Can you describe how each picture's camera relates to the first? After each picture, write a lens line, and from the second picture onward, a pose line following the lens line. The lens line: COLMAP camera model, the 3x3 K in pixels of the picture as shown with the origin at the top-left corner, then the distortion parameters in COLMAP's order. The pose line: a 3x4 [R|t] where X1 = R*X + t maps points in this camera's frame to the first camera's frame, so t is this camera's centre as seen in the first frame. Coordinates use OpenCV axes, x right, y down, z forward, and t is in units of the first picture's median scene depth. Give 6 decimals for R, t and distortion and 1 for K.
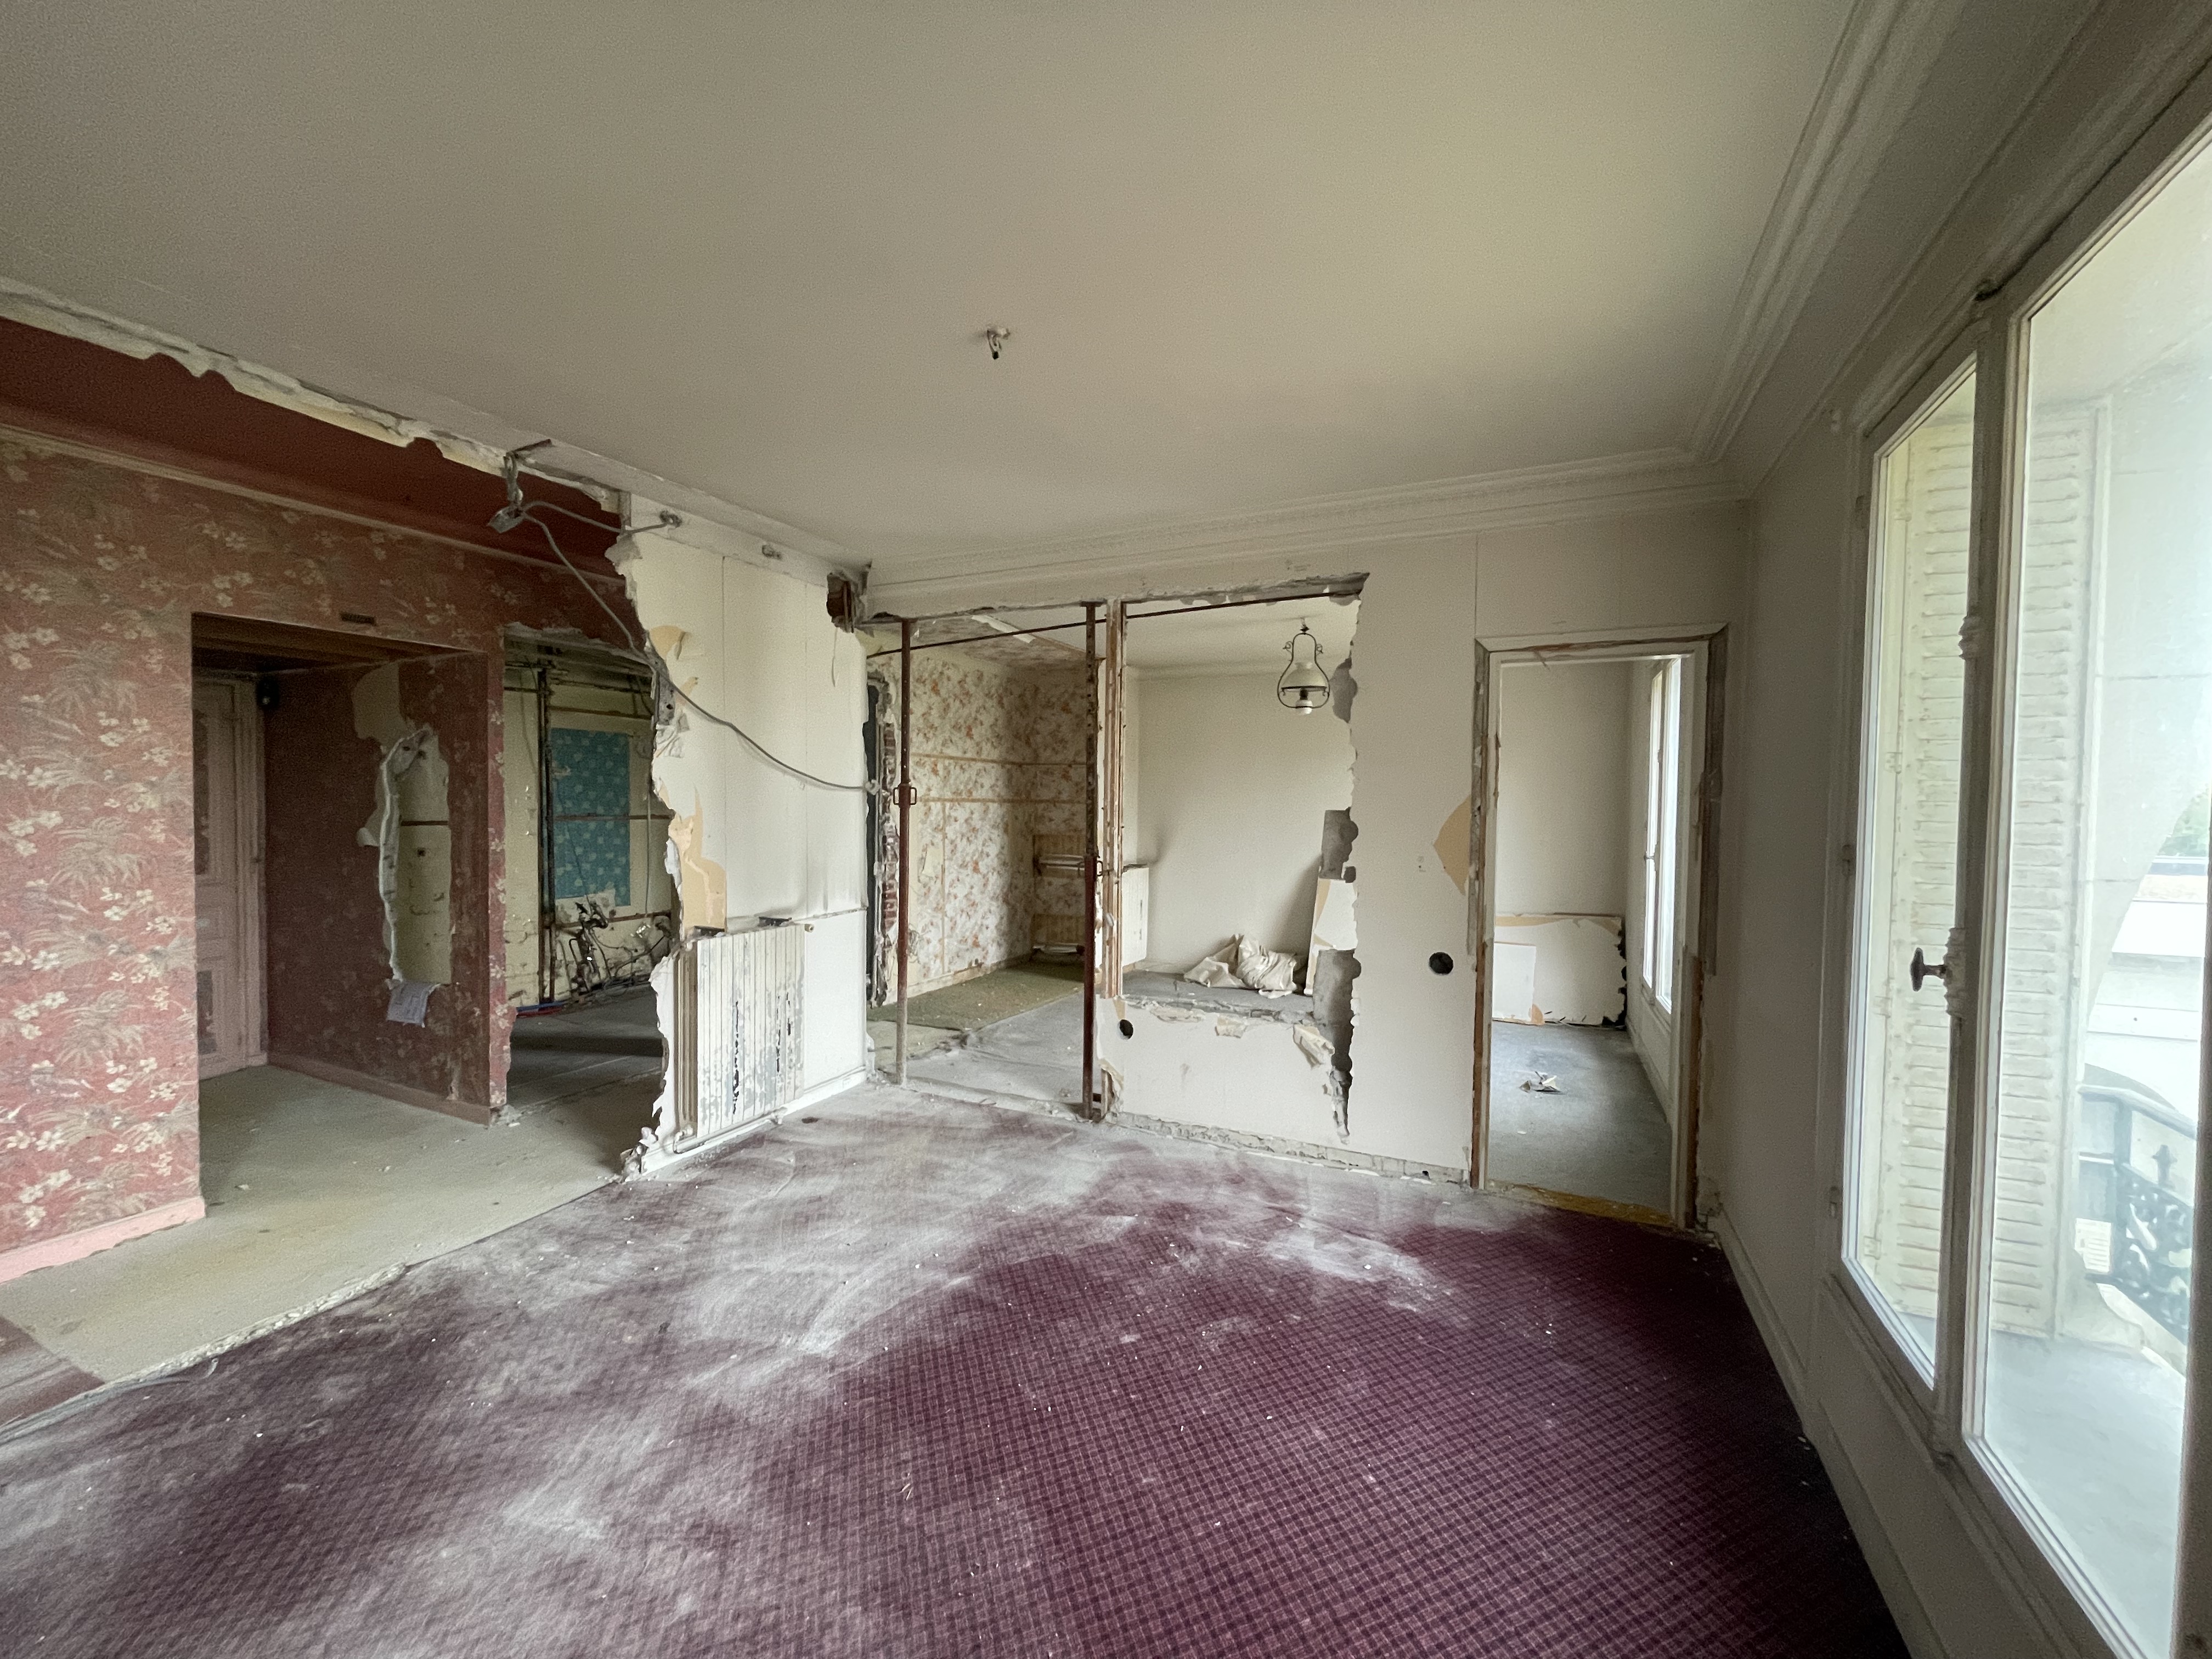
lens RADIAL K [[887.2, 0, 1106.8], [0, 887.2, 827.0], [0, 0, 1]] dist [-0.001171, -0.000036]
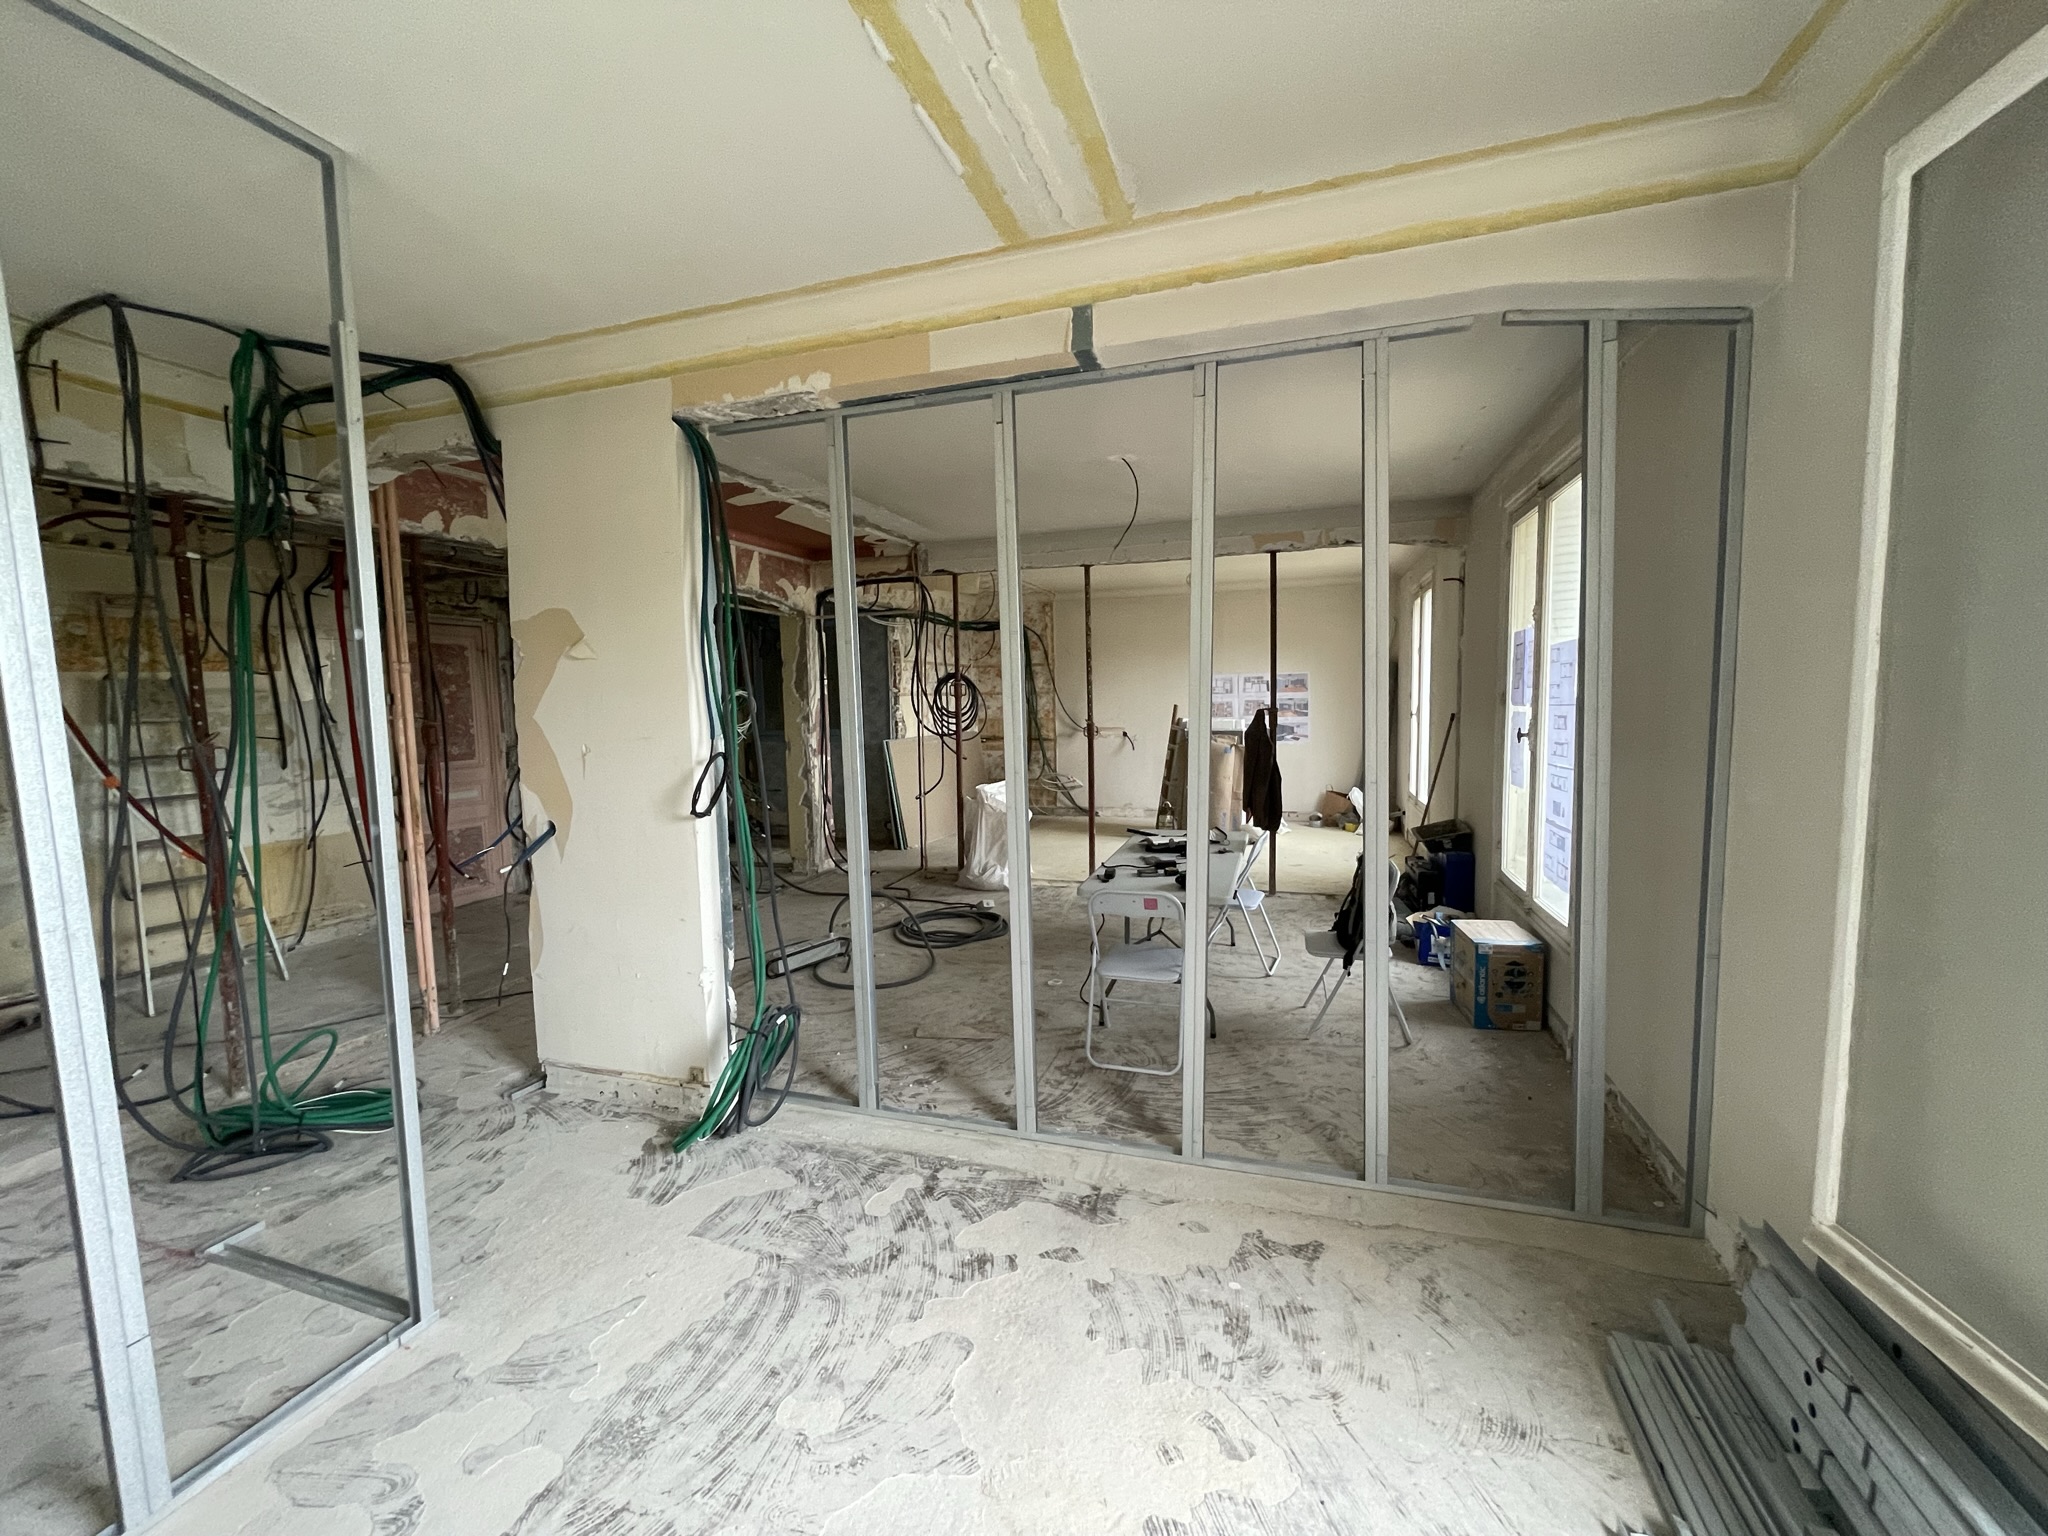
lens RADIAL K [[821.4, 0, 1022.5], [0, 821.4, 768.7], [0, 0, 1]] dist [-0.001171, -0.000036]
pose [[0.992305, -0.043060, 0.116088, -0.199277], [0.036028, 0.997425, 0.062010, 0.011679], [-0.118460, -0.057350, 0.991301, -0.294475]]
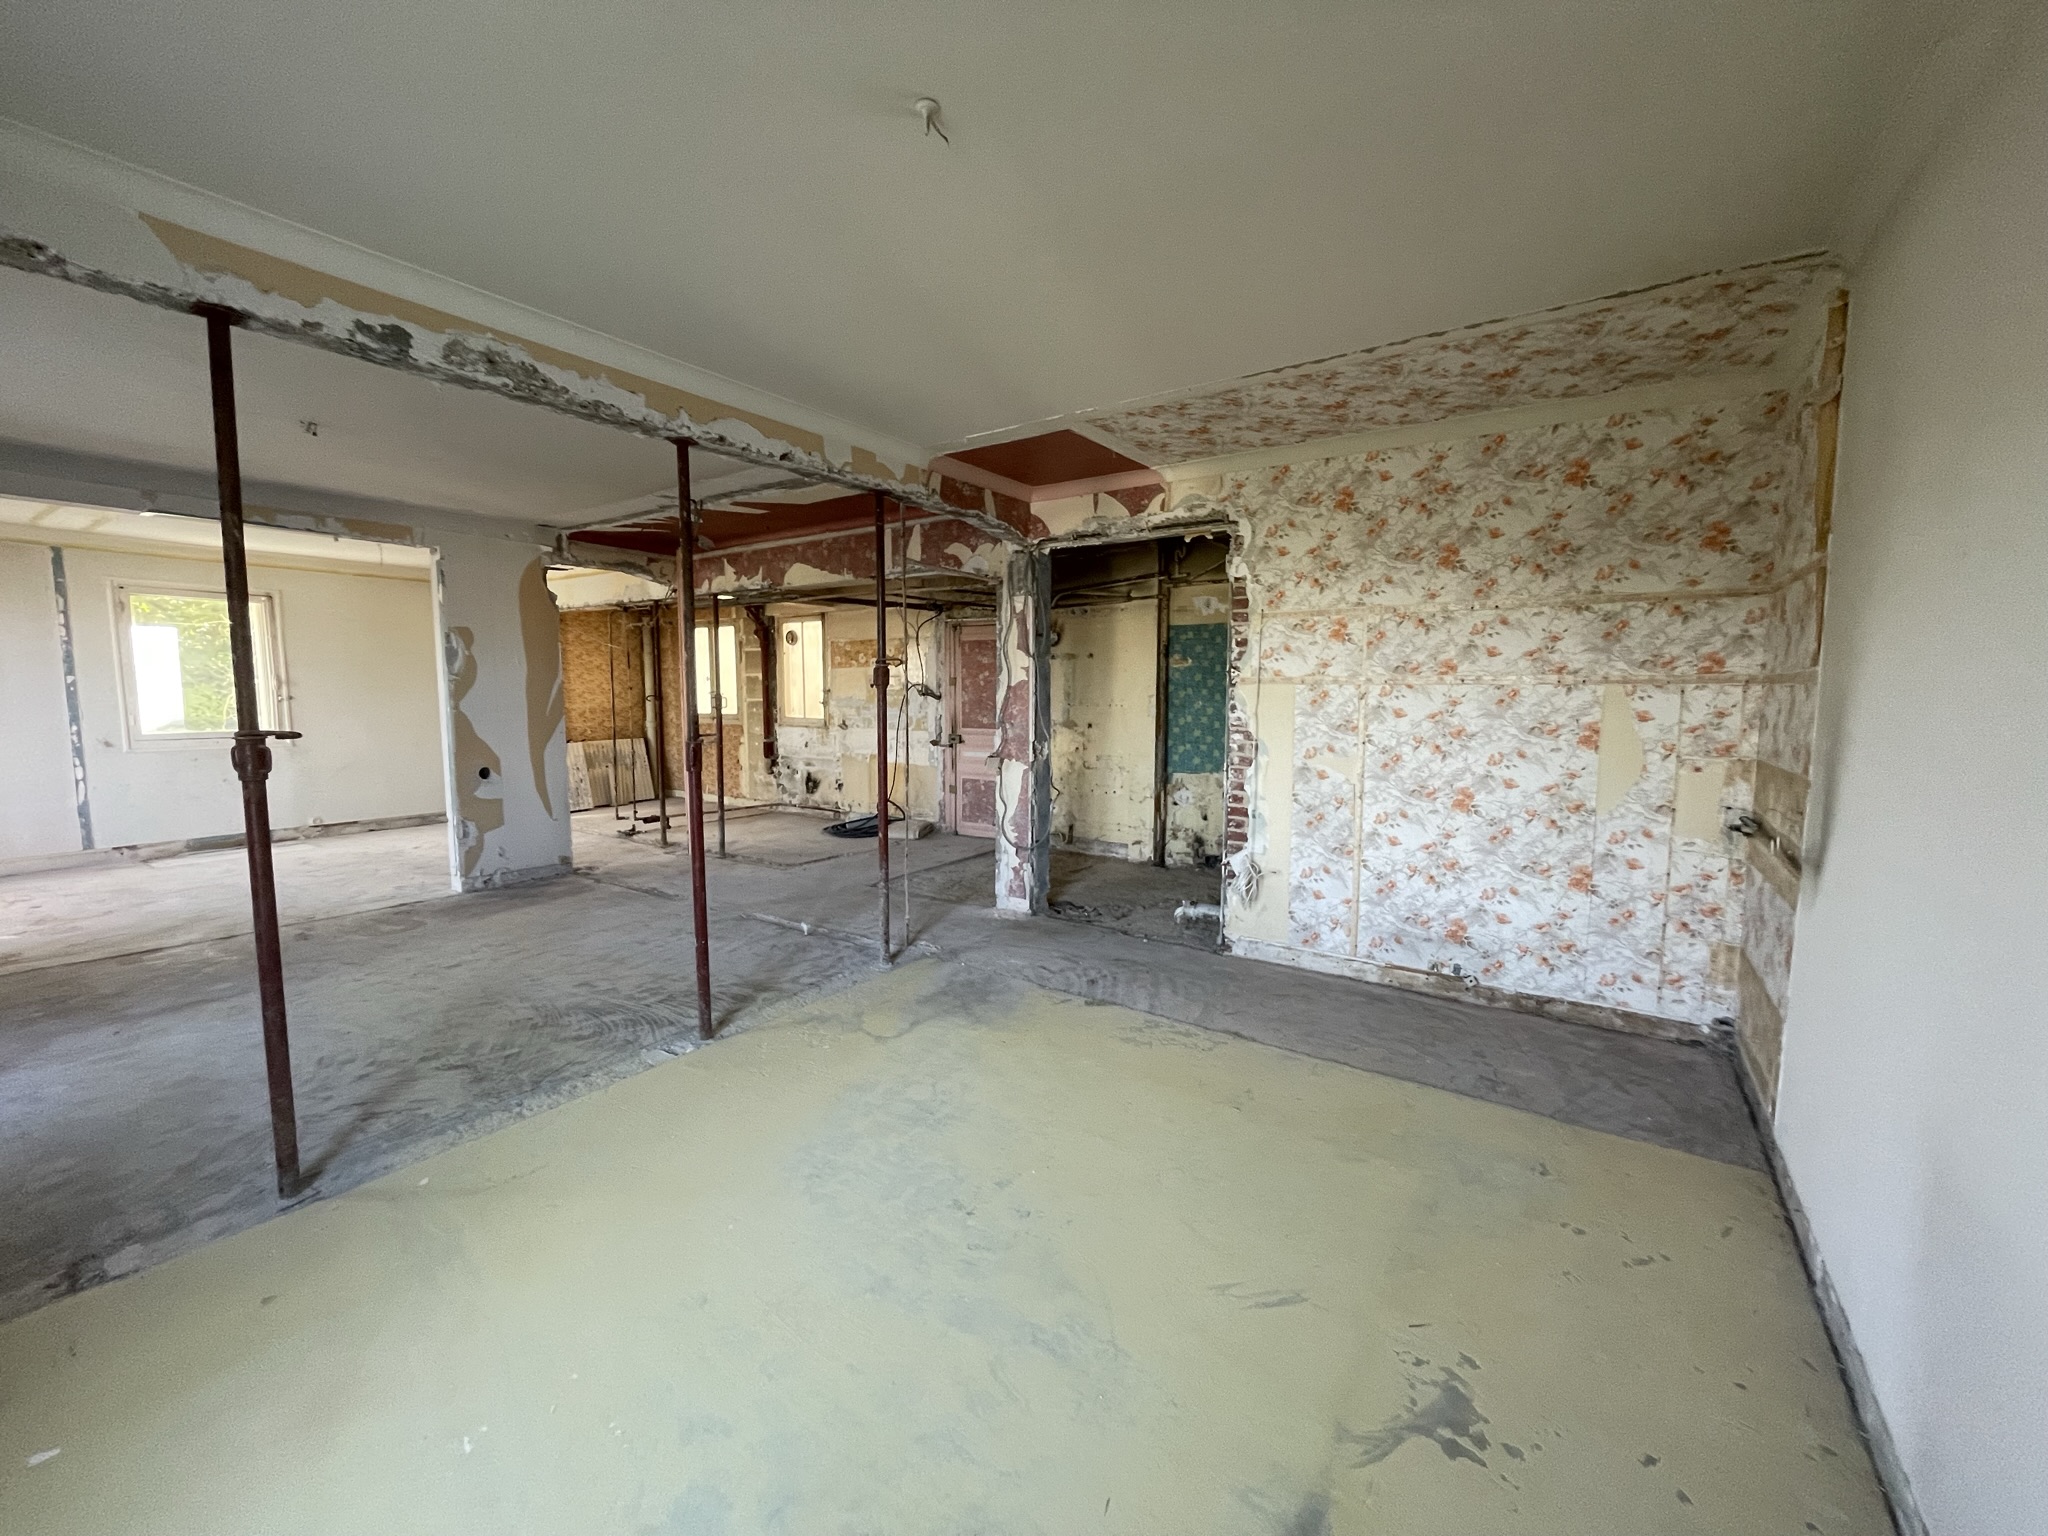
lens RADIAL K [[821.4, 0, 1024.0], [0, 821.4, 765.8], [0, 0, 1]] dist [-0.001171, -0.000036]
pose [[-0.161343, 0.080482, -0.983611, 0.432179], [-0.031004, 0.995764, 0.086562, -0.013880], [0.986411, 0.044462, -0.158164, 0.878872]]
